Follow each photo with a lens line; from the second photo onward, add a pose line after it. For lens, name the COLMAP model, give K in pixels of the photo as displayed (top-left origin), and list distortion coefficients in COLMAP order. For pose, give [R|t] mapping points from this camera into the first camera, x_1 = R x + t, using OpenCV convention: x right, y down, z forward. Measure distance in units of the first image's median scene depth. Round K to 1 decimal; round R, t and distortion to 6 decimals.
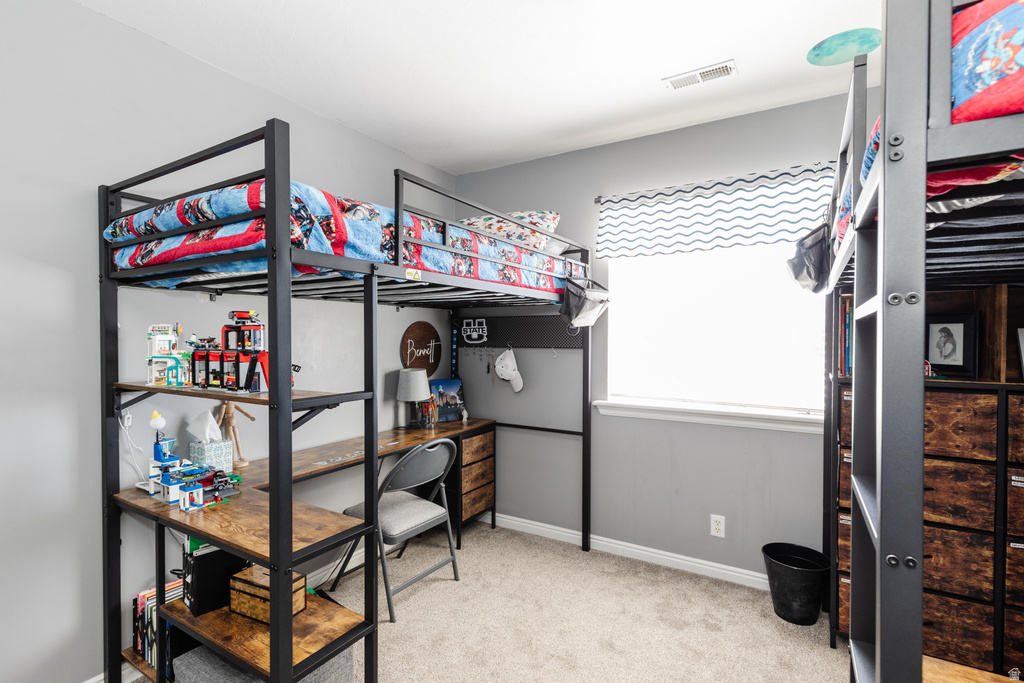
lens RADIAL K [[477.2, 0, 517.3], [0, 477.2, 341.7], [0, 0, 1]] dist [0.004247, -0.000132]
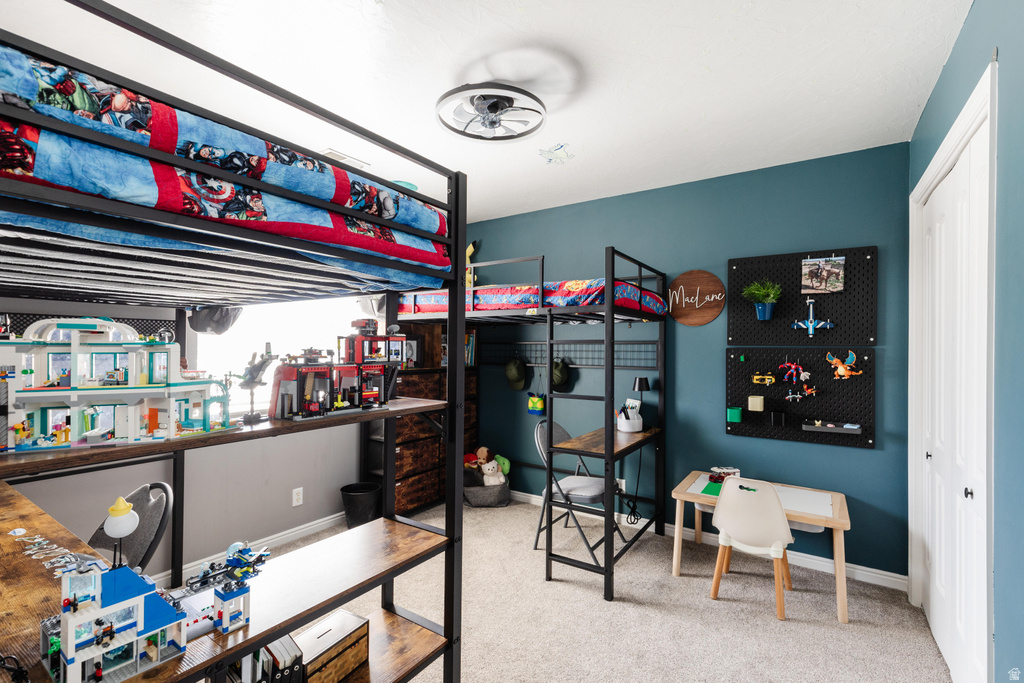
lens RADIAL K [[465.3, 0, 517.1], [0, 465.3, 343.2], [0, 0, 1]] dist [0.001199, 0.000266]
pose [[0.039160, 0.009058, 0.999192, -0.990354], [0.003367, 0.999952, -0.009197, -0.006834], [-0.999227, 0.003724, 0.039127, 0.472106]]
